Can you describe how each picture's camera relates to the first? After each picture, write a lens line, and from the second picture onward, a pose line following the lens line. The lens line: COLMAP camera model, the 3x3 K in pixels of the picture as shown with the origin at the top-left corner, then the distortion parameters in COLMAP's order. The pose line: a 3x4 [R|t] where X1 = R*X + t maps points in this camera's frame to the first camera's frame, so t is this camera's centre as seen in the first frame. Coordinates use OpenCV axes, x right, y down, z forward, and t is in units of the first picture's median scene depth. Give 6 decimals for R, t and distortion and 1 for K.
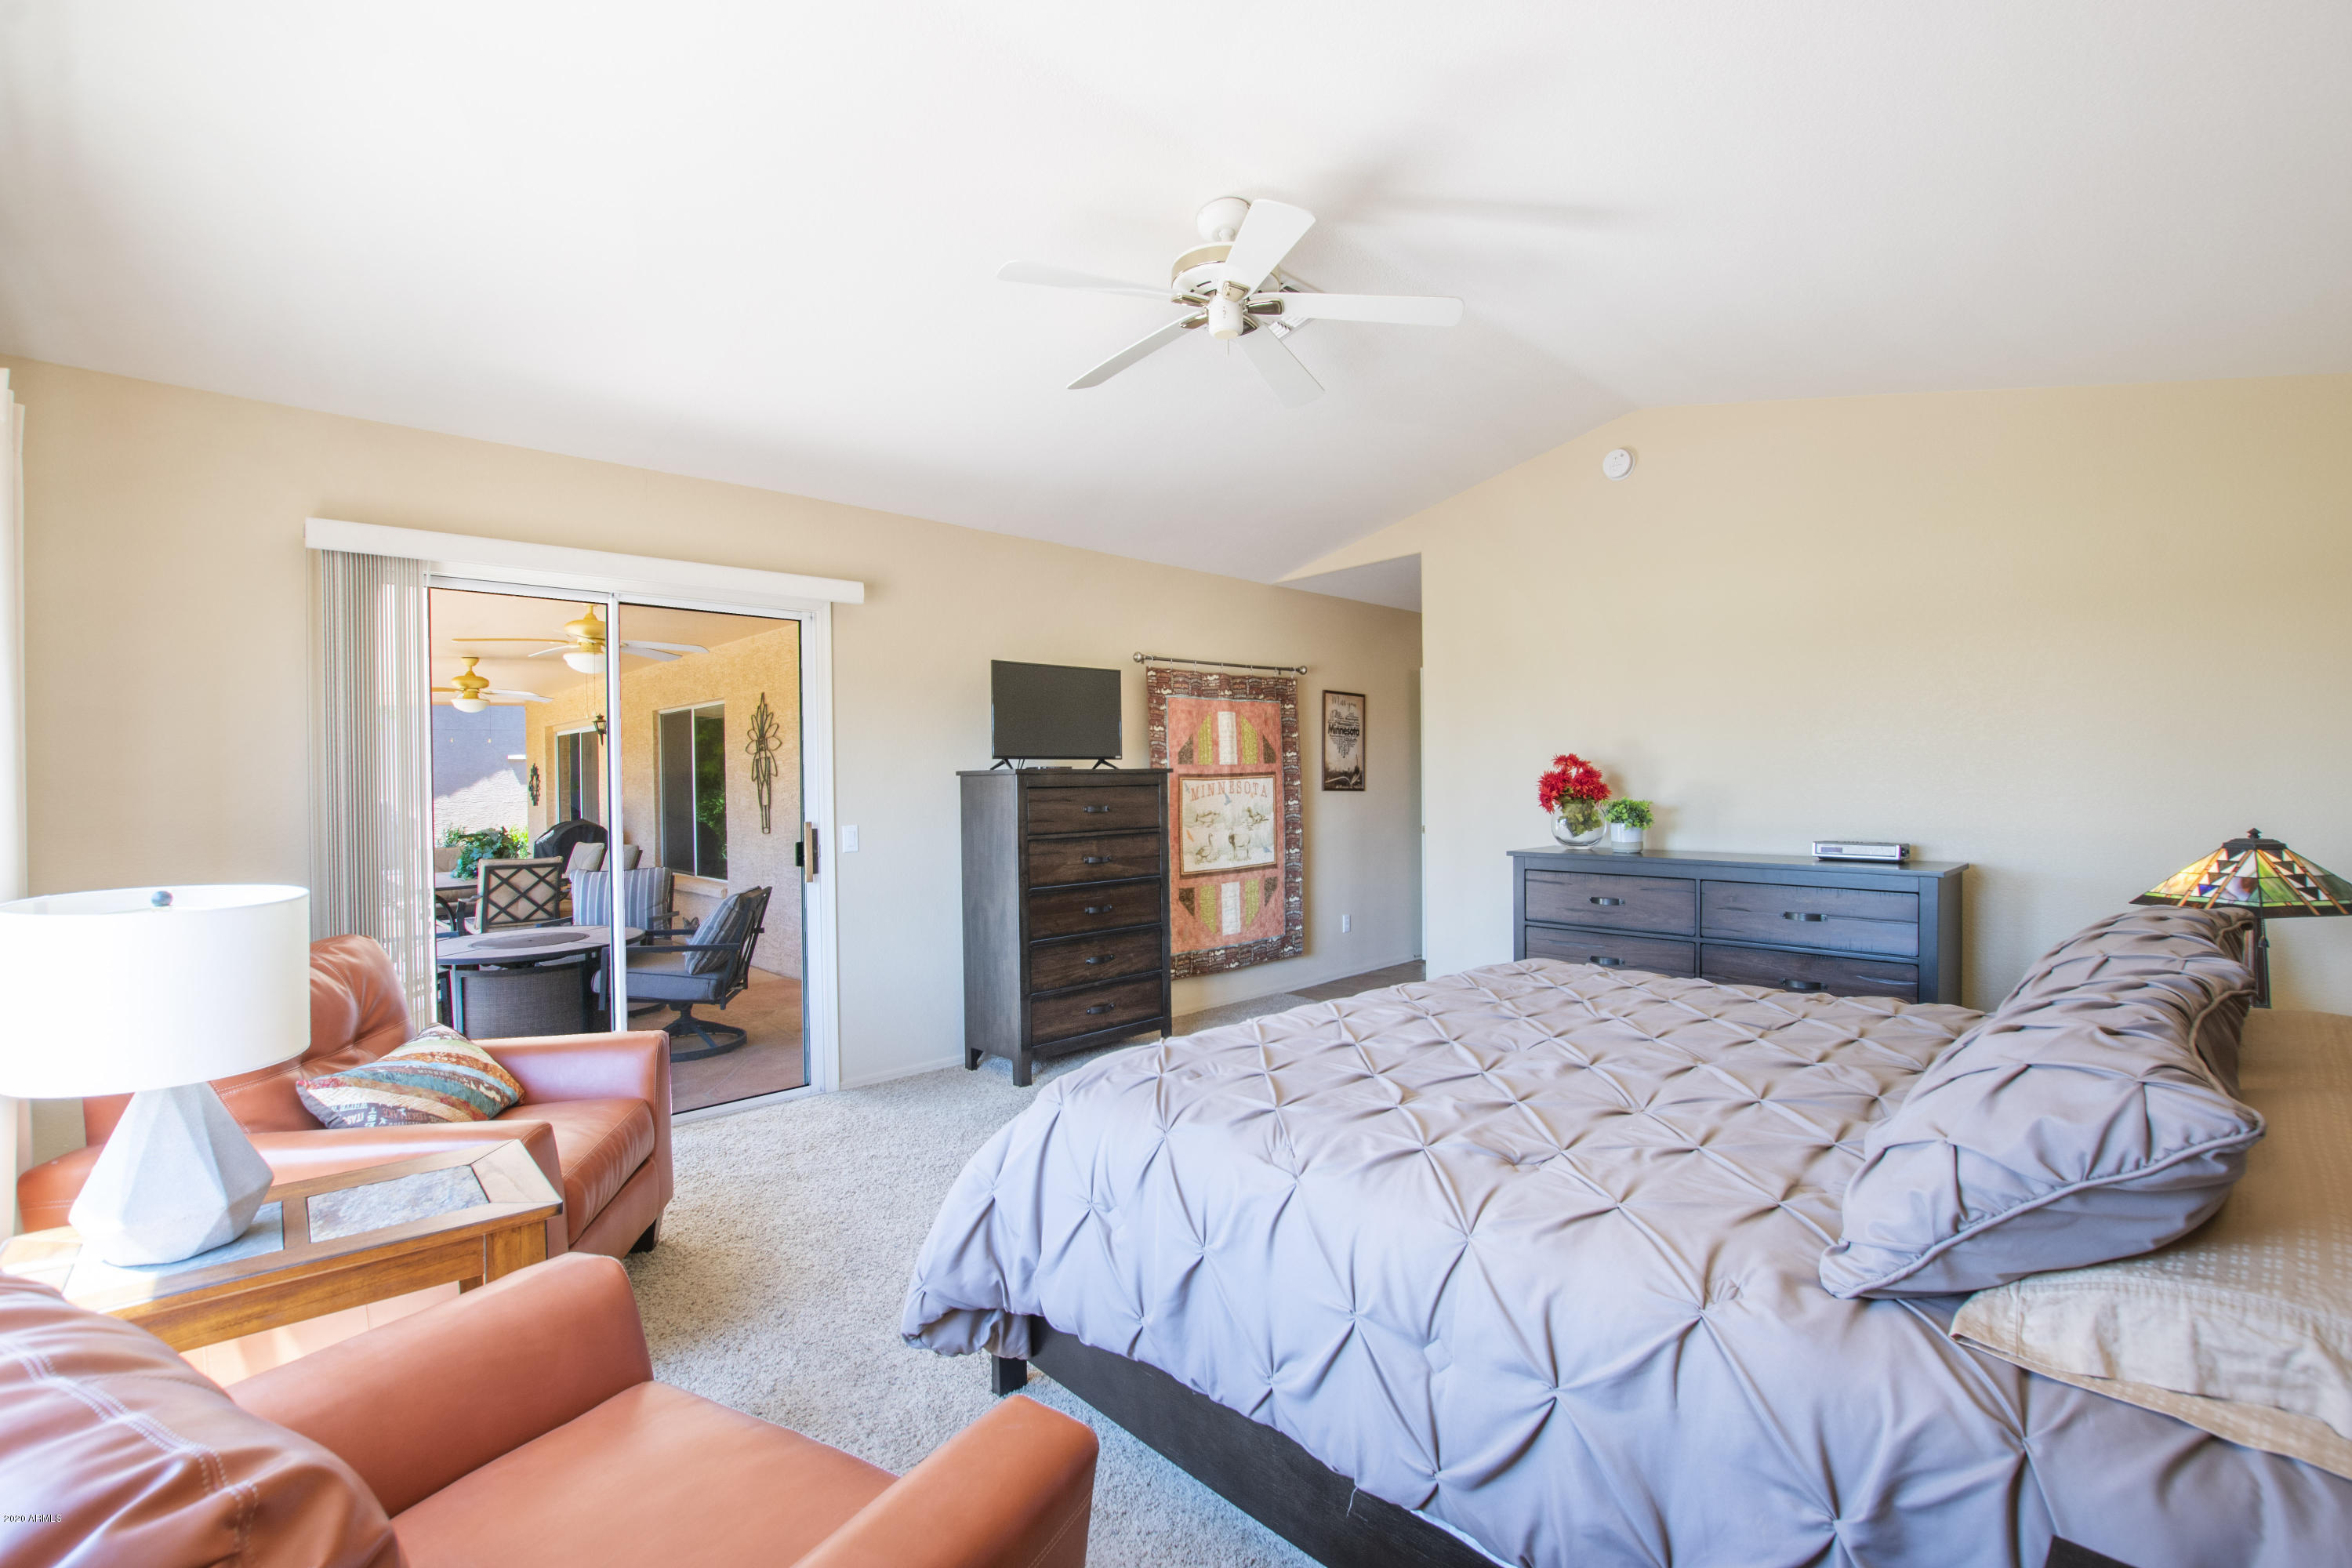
lens RADIAL K [[1023.0, 0, 1176.0], [0, 1023.0, 784.0], [0, 0, 1]] dist [-0.038685, 0.000195]
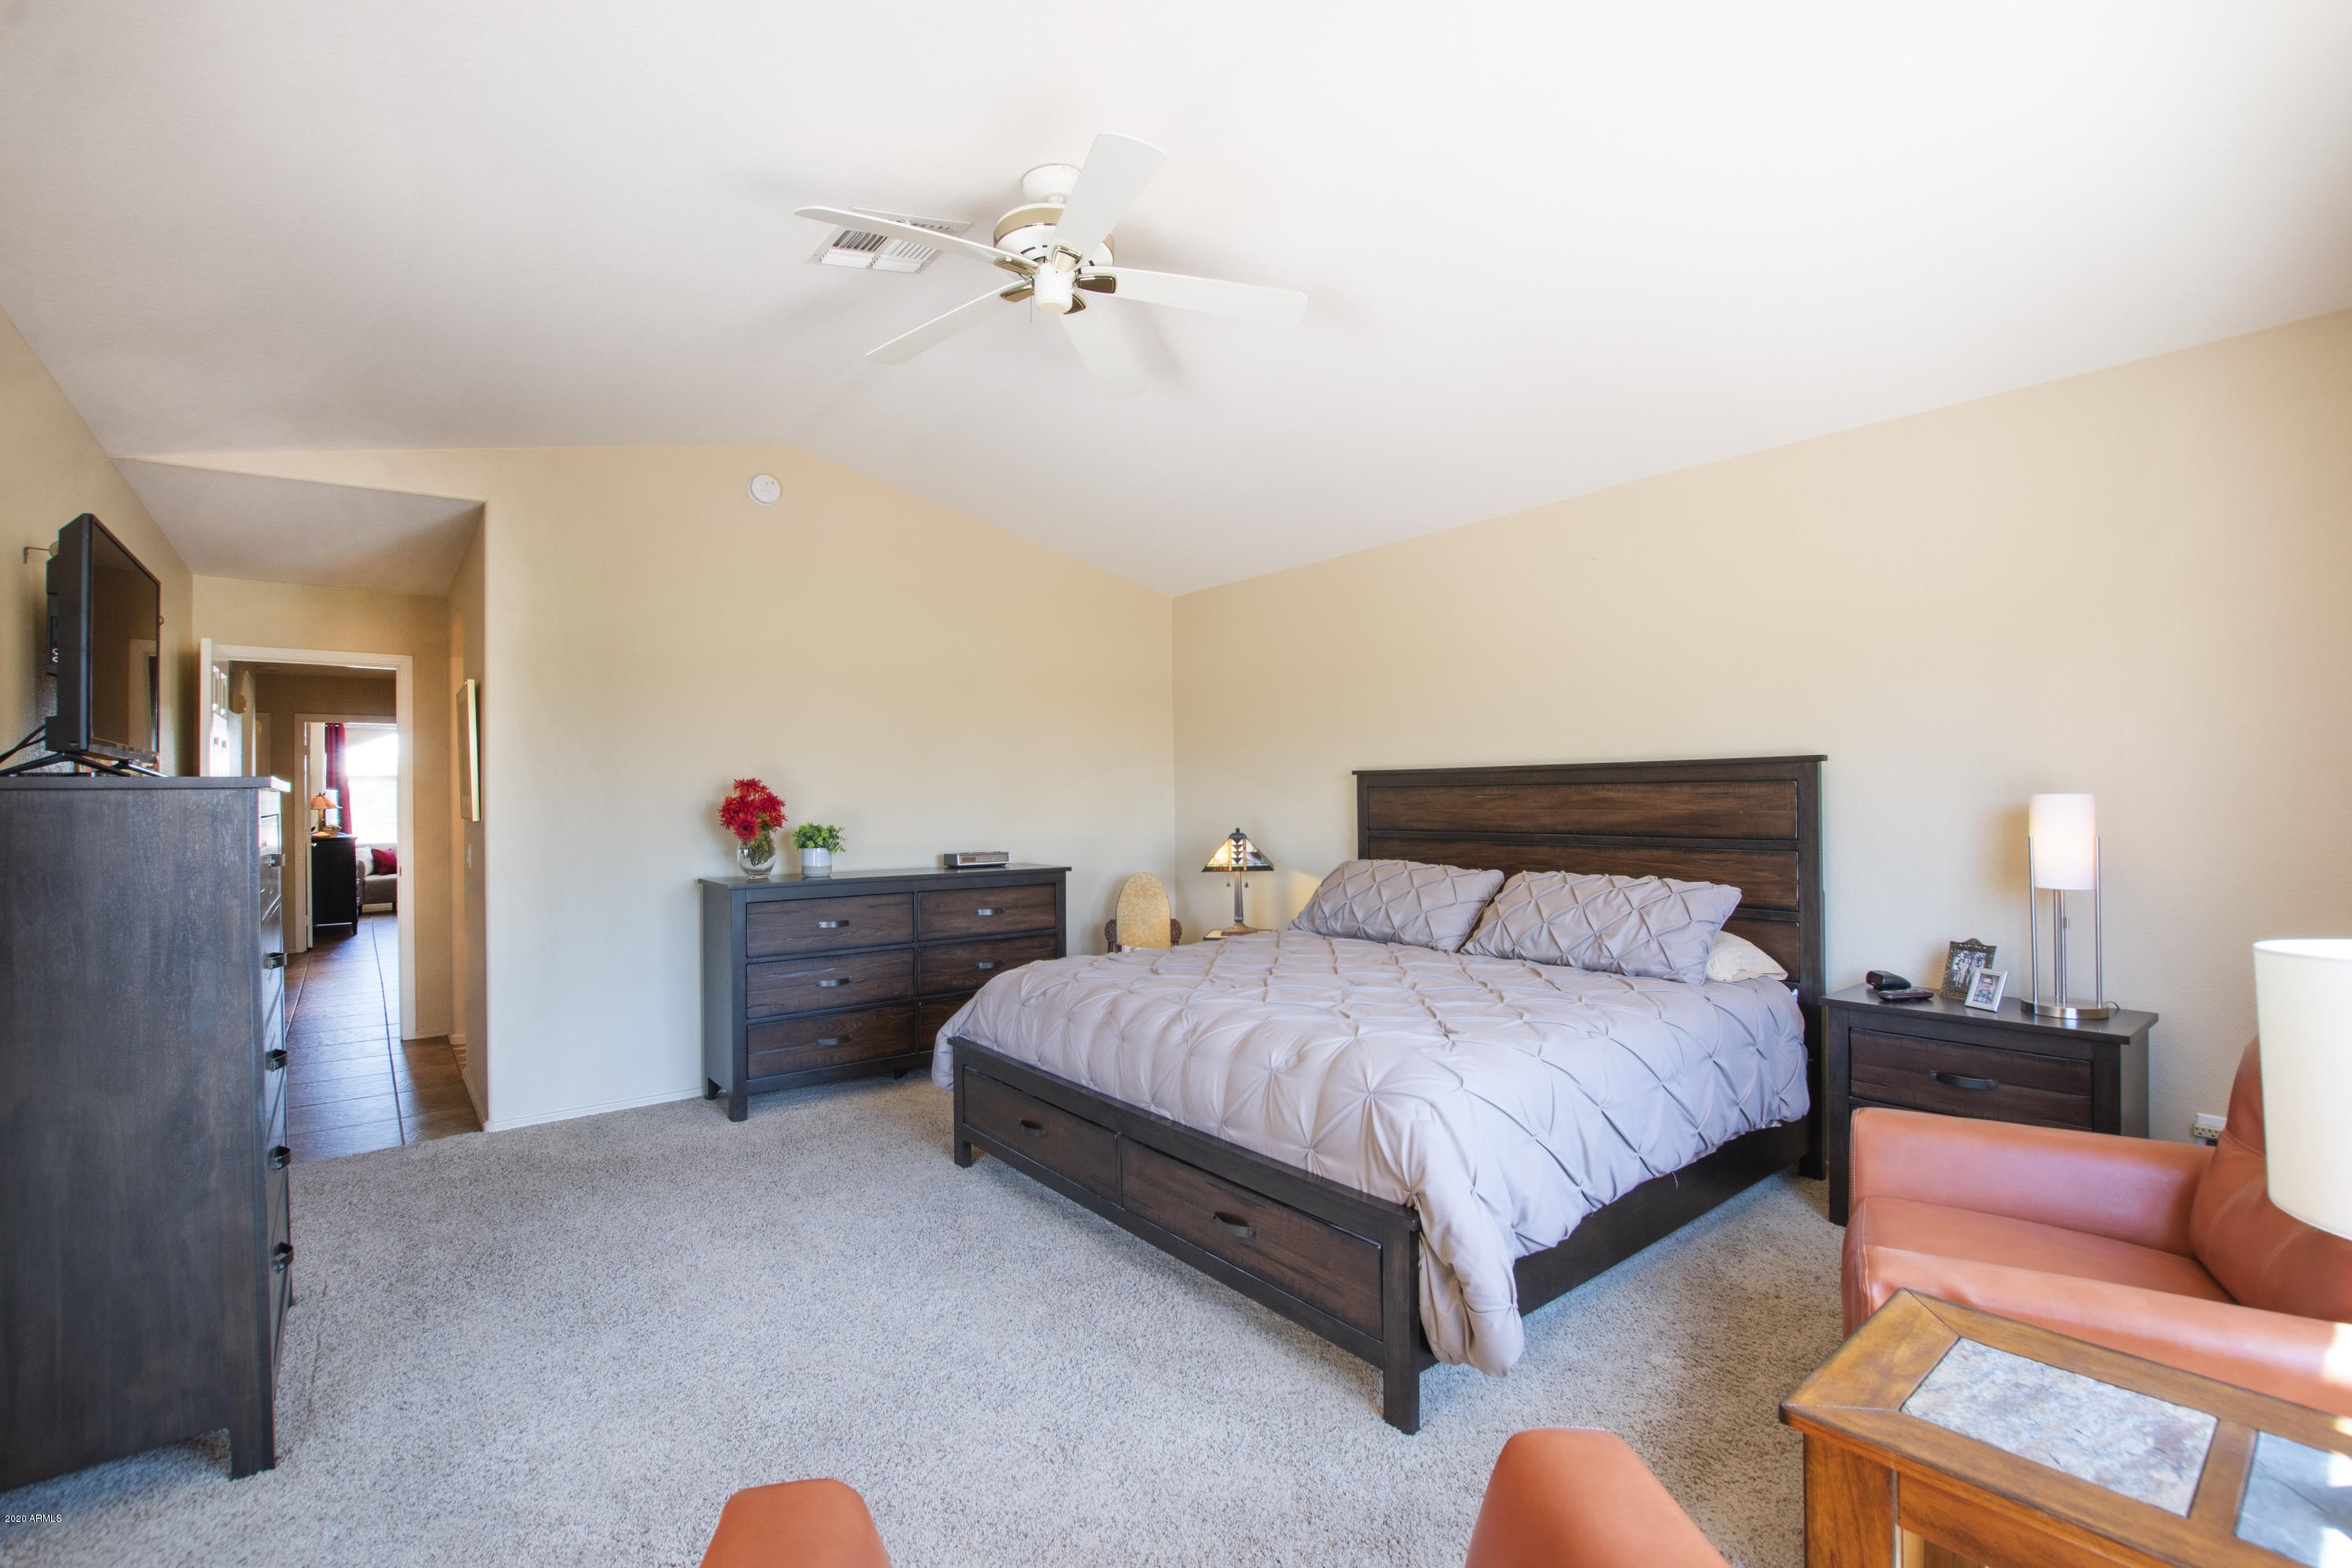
lens RADIAL K [[995.8, 0, 1177.4], [0, 995.8, 795.6], [0, 0, 1]] dist [-0.036032, -0.006237]
pose [[0.064800, 0.025643, 0.997569, -0.535310], [0.012072, 0.999576, -0.026478, 0.016959], [-0.997825, 0.013759, 0.064463, 0.569807]]
